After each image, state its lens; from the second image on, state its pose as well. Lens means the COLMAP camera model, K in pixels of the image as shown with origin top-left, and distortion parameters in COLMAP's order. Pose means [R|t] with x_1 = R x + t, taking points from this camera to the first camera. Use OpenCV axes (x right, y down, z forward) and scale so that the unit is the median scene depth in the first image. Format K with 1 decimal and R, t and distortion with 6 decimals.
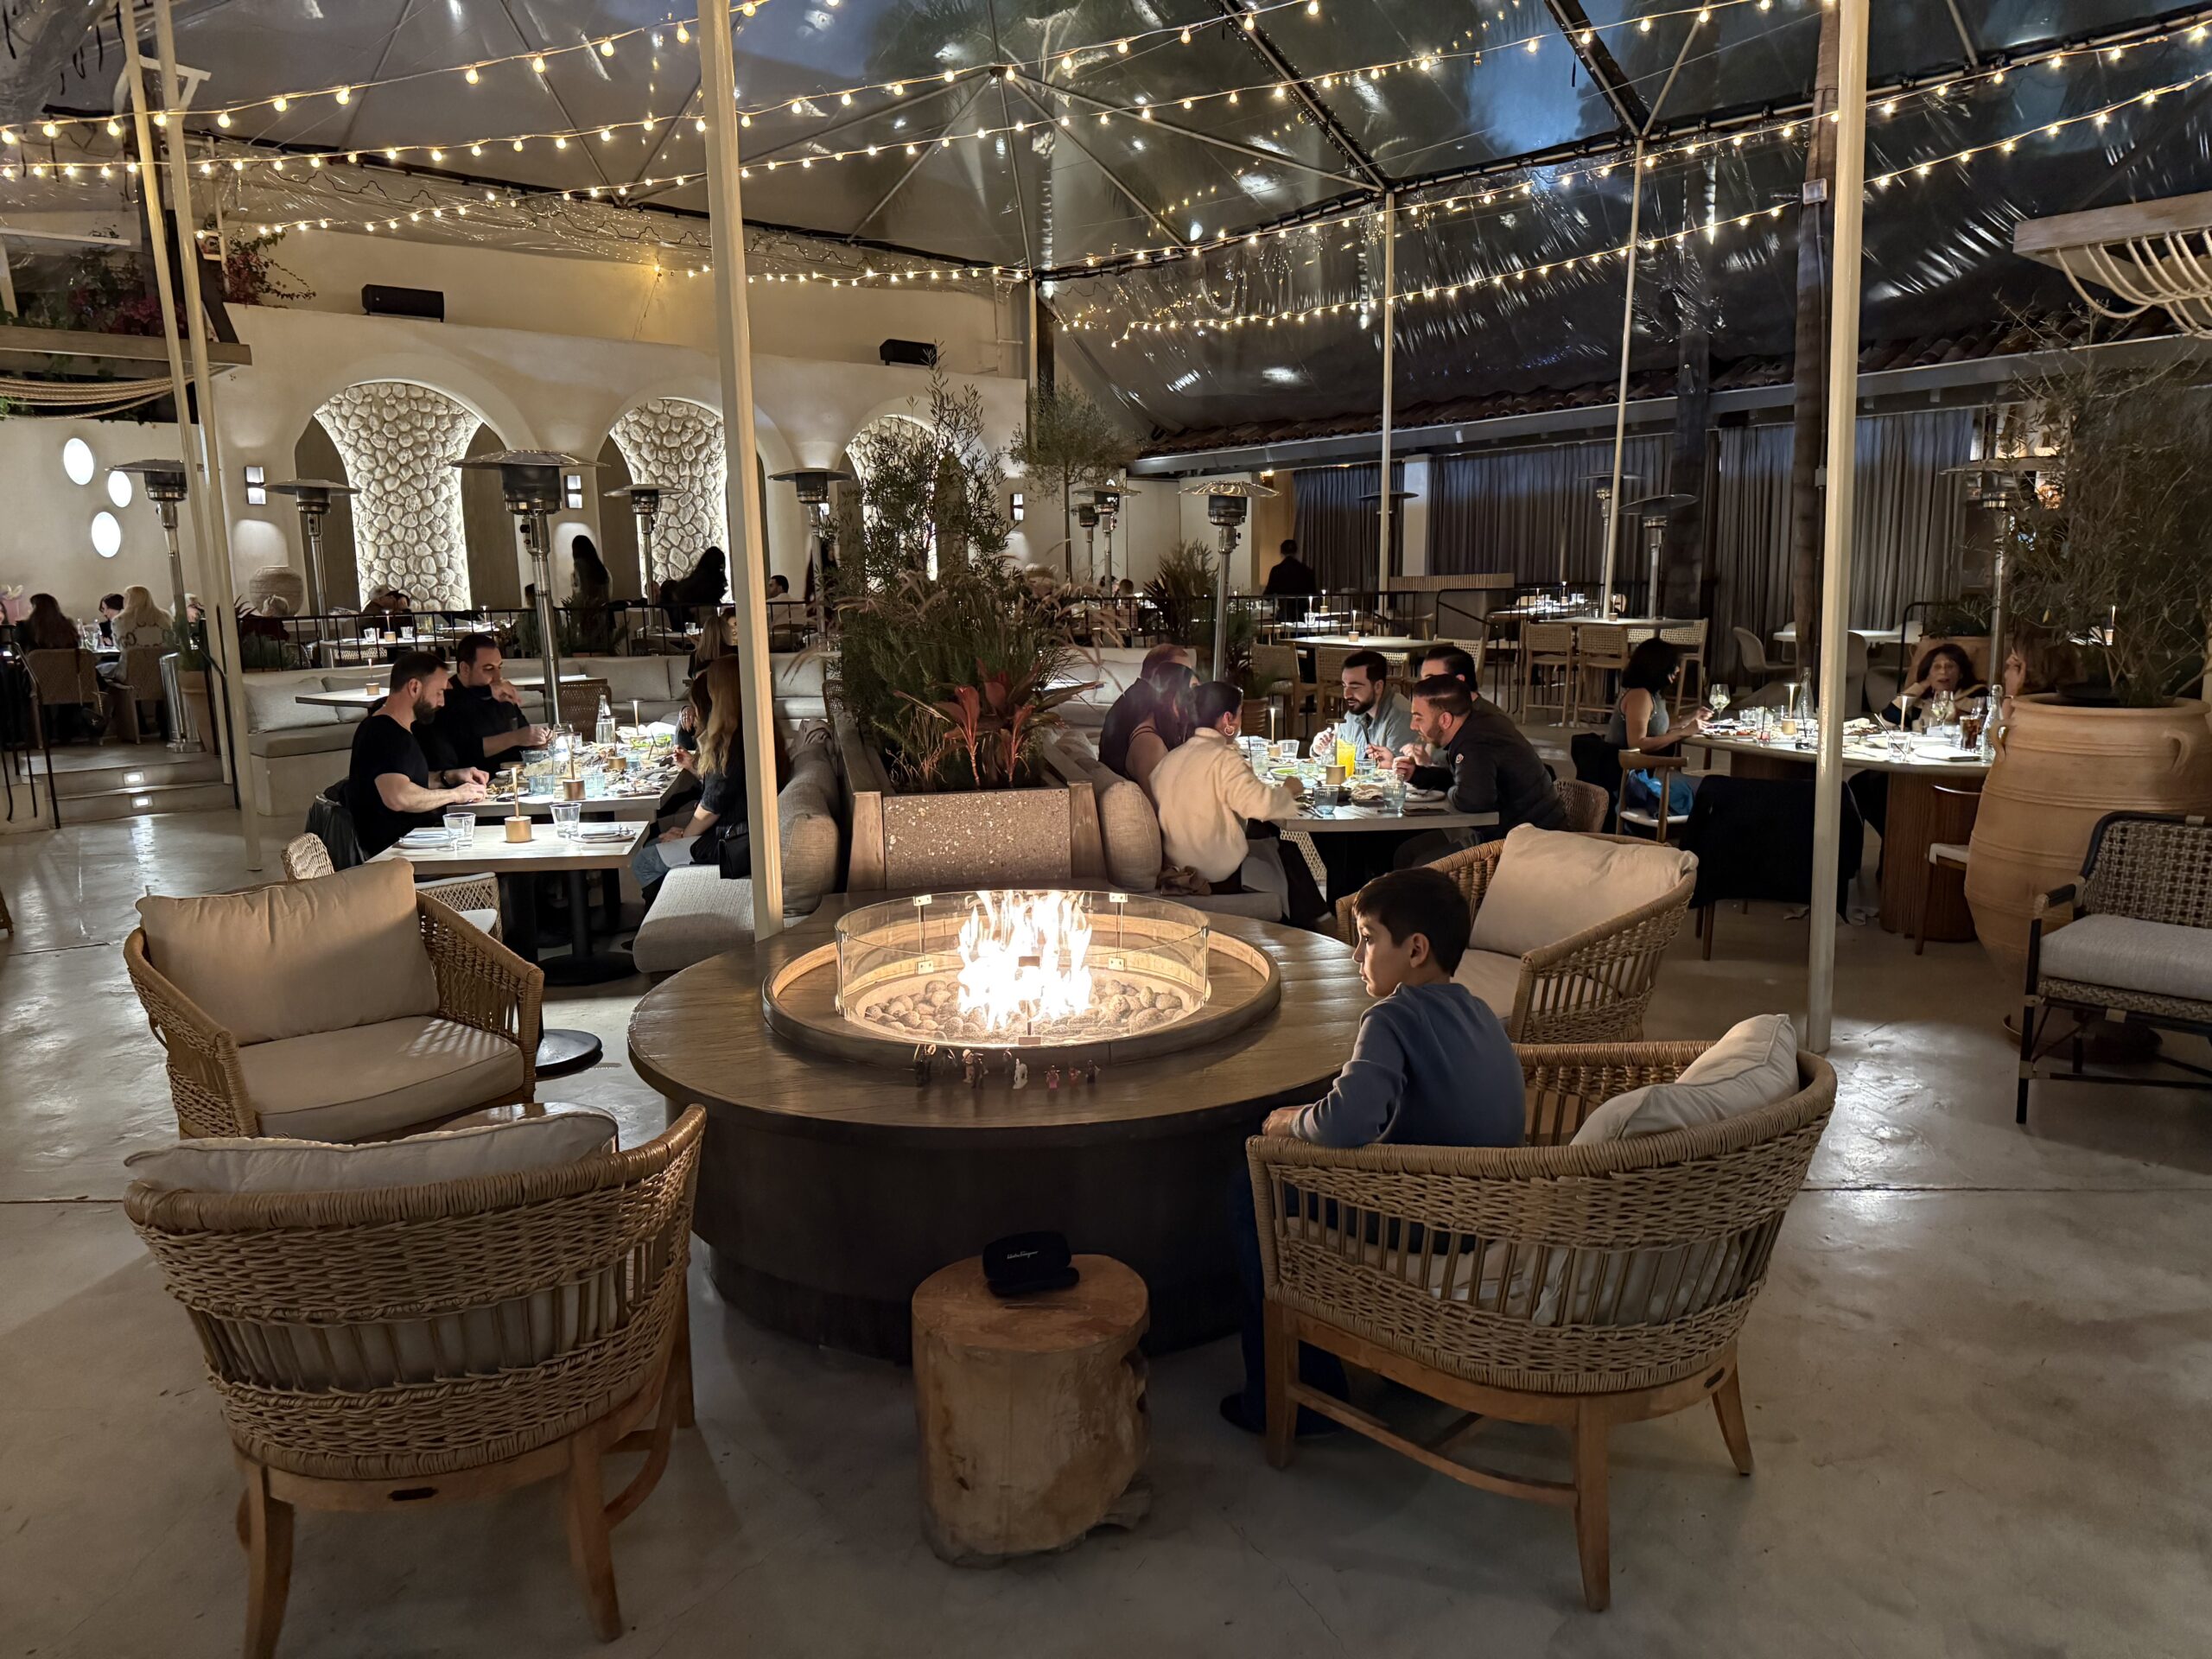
lens RADIAL K [[1542.7, 0, 1106.0], [0, 1542.7, 829.5], [0, 0, 1]] dist [0.082496, -0.106671]
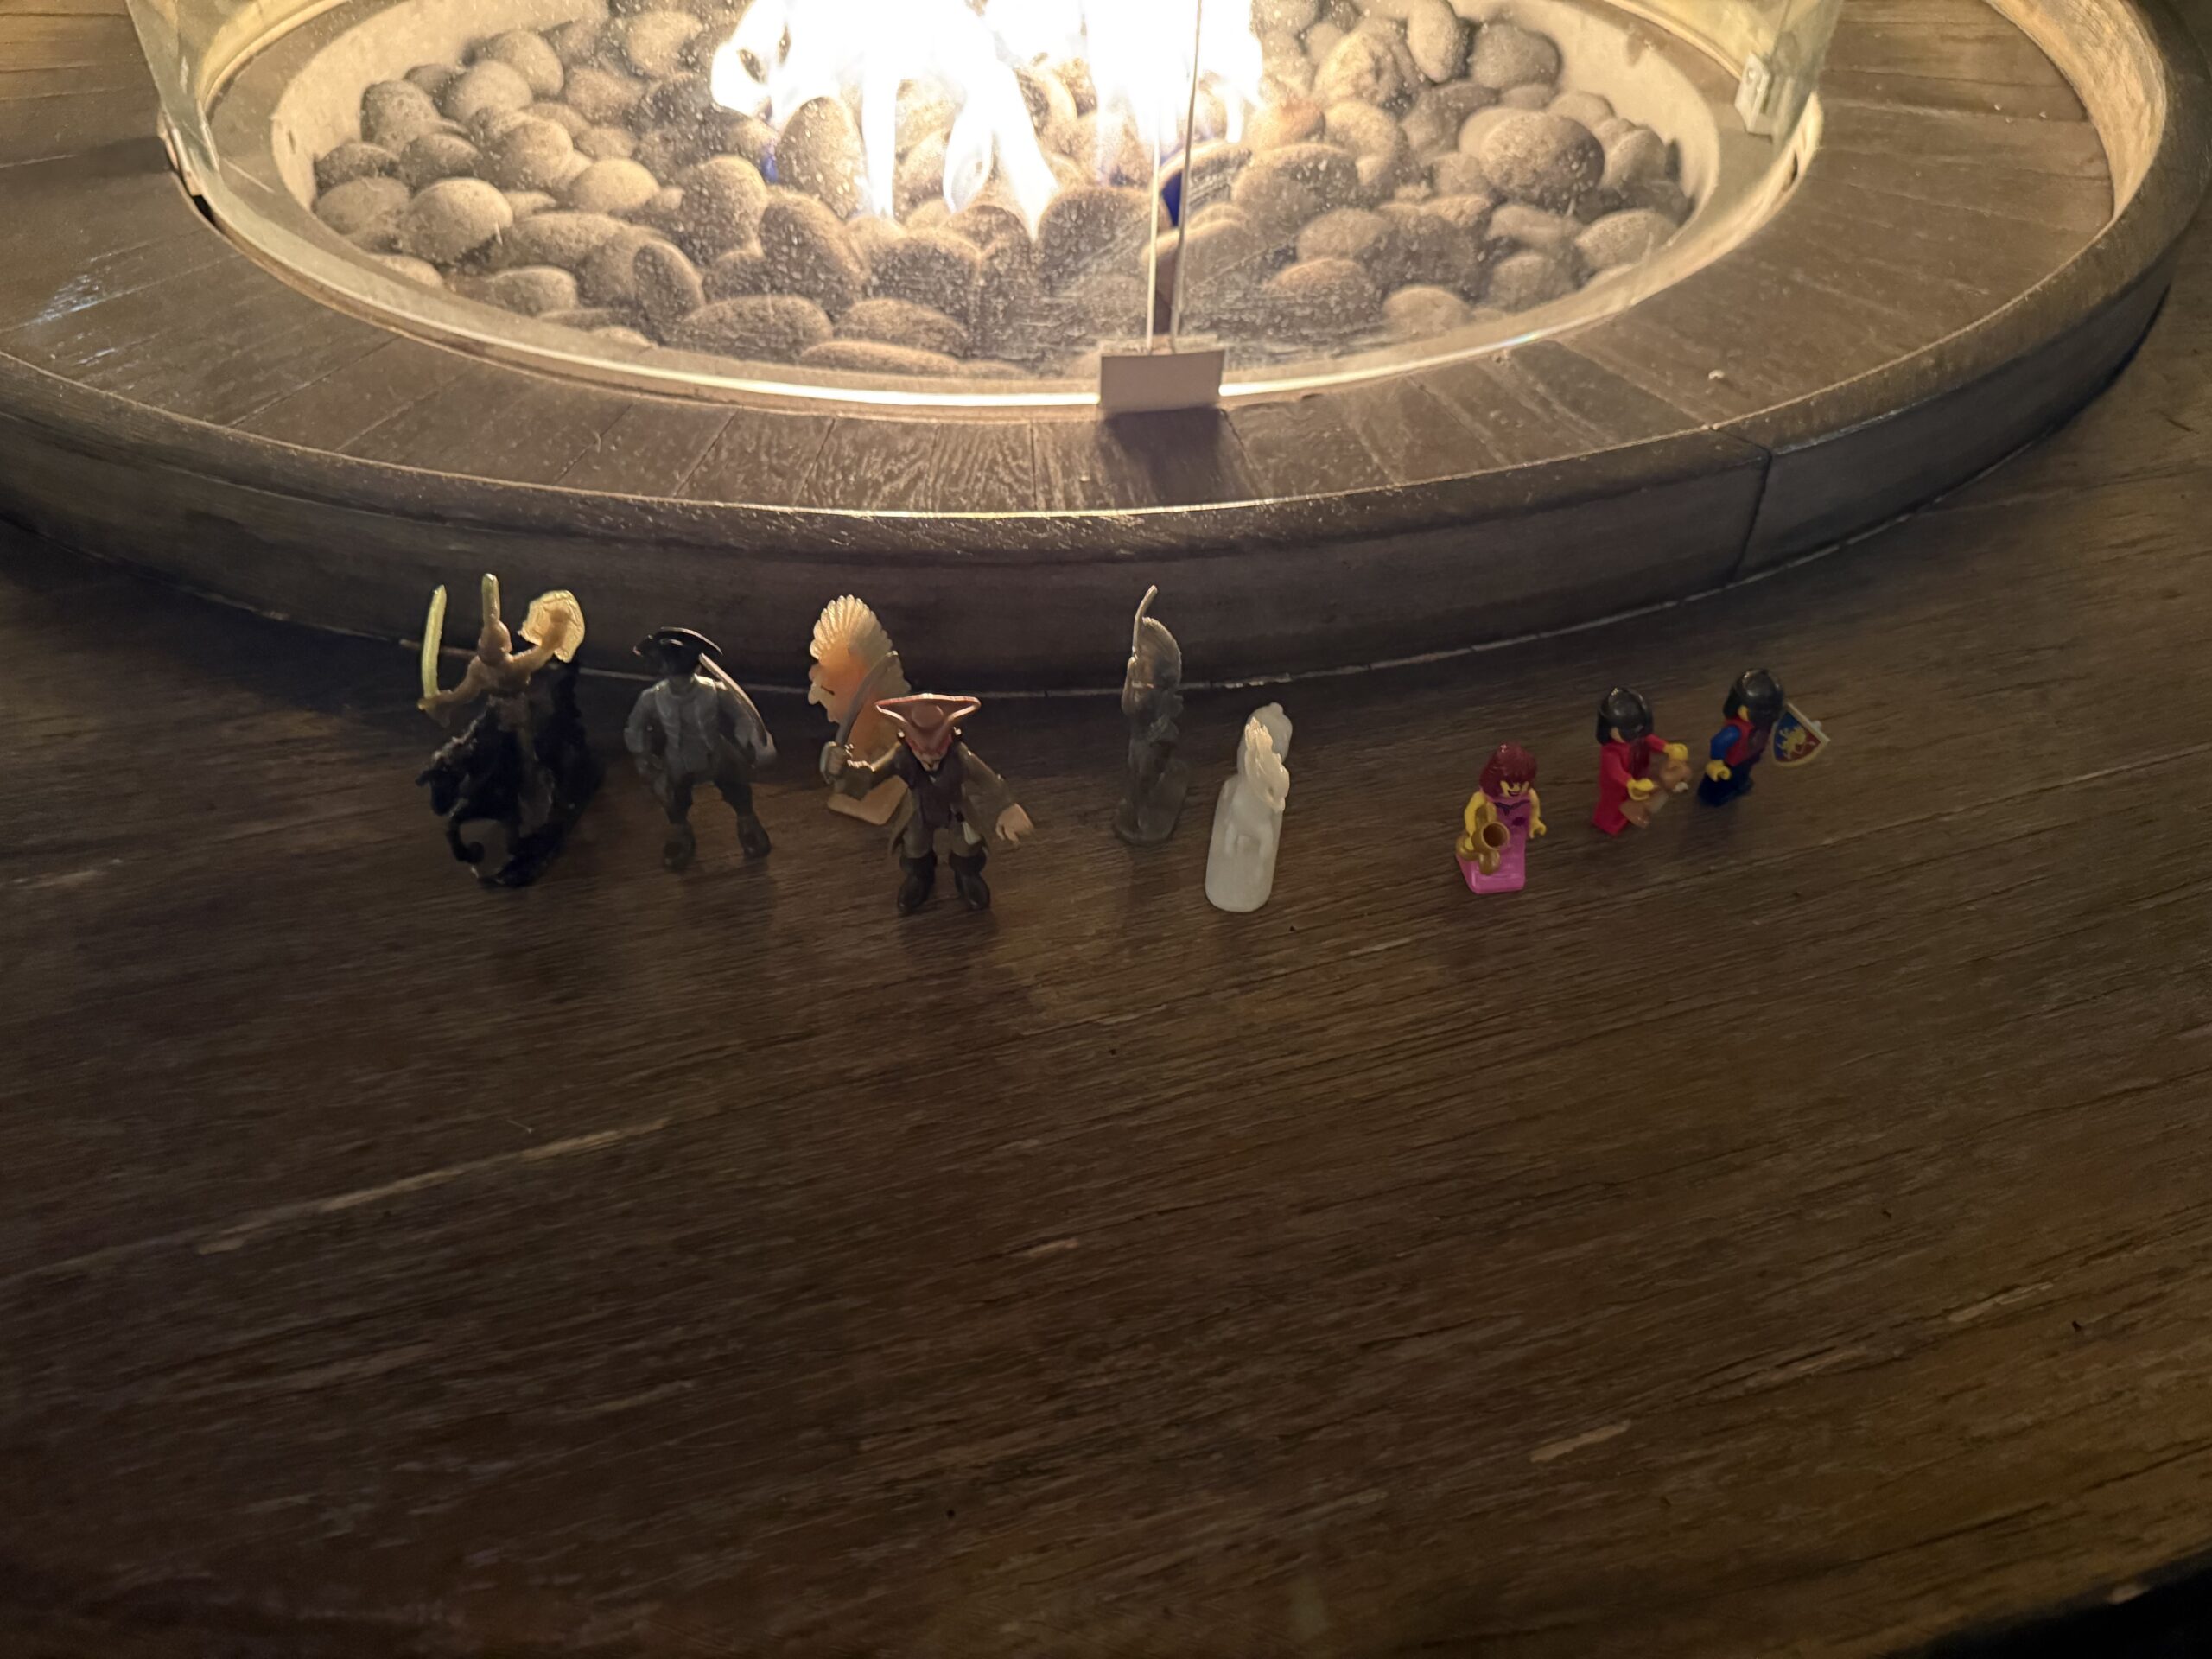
lens RADIAL K [[1538.8, 0, 1088.2], [0, 1538.8, 830.3], [0, 0, 1]] dist [0.077238, -0.110925]
pose [[0.995226, -0.047083, 0.085485, -0.033078], [-0.010661, 0.818238, 0.574781, 0.034119], [-0.097009, -0.572948, 0.813830, 0.362394]]
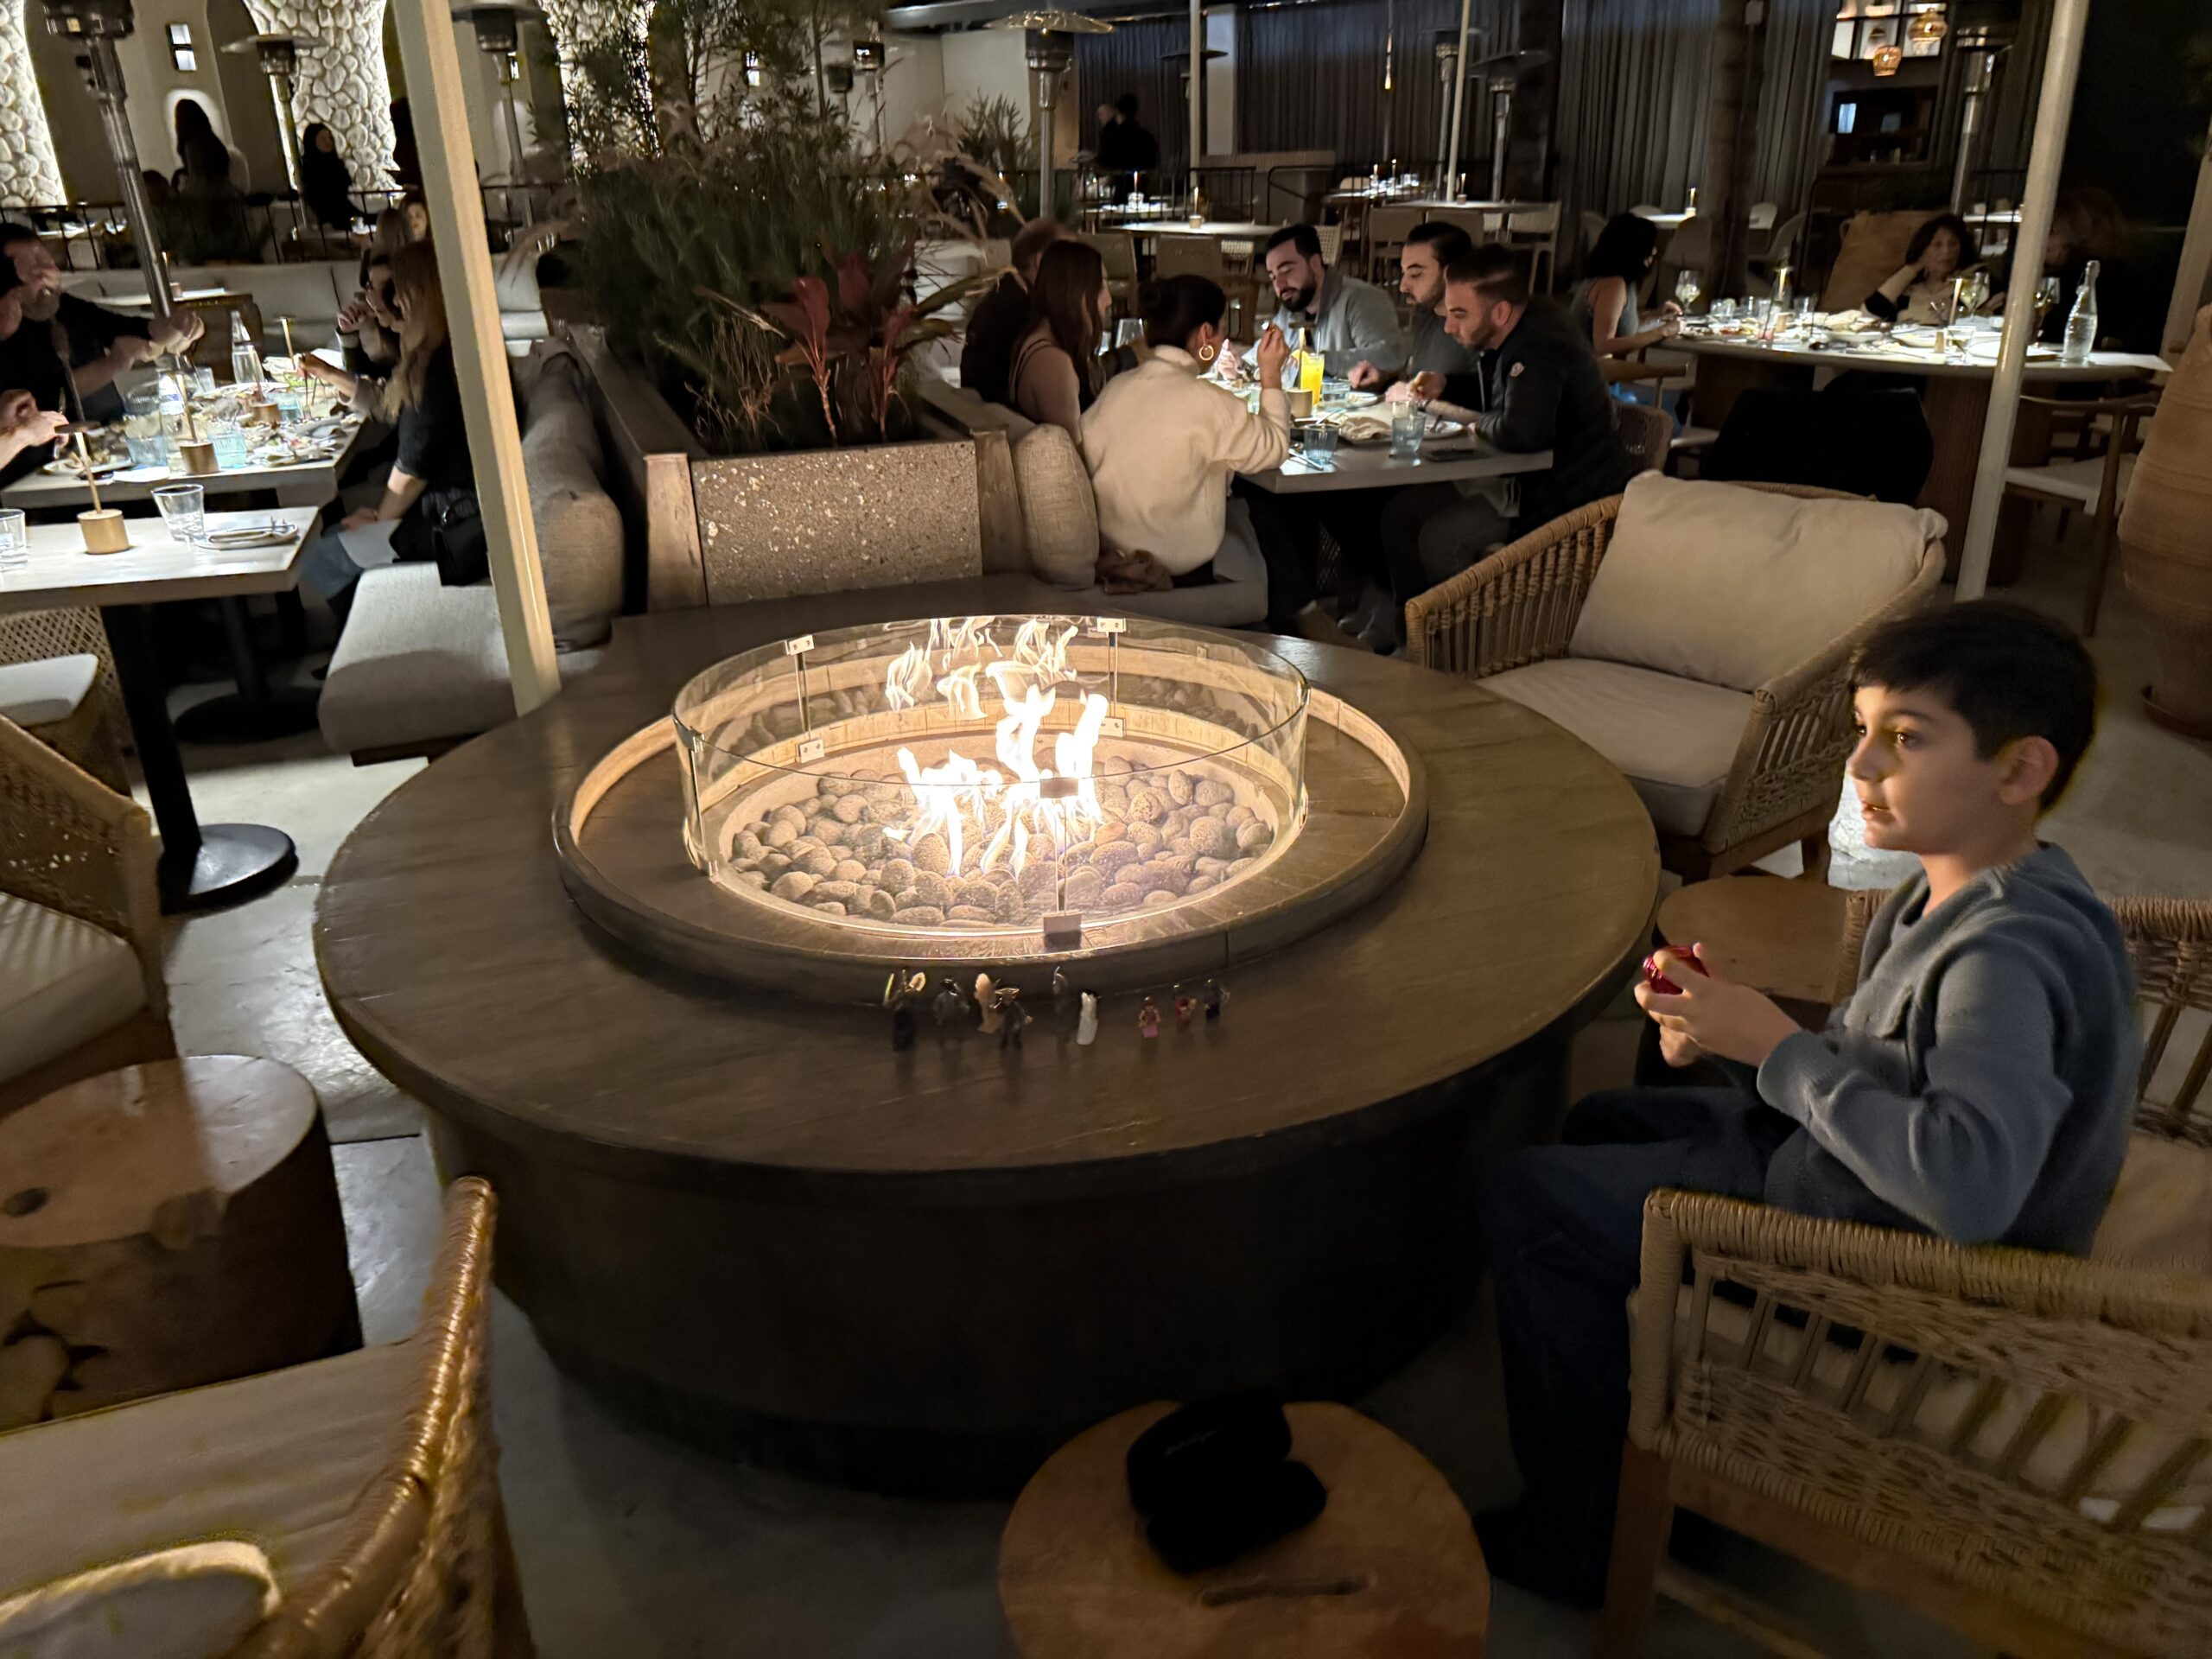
lens RADIAL K [[1538.8, 0, 1088.2], [0, 1538.8, 830.3], [0, 0, 1]] dist [0.077238, -0.110925]
pose [[0.988674, -0.066392, 0.134595, -0.049974], [0.032800, 0.970735, 0.237903, -0.013209], [-0.146451, -0.230793, 0.961918, 0.202576]]
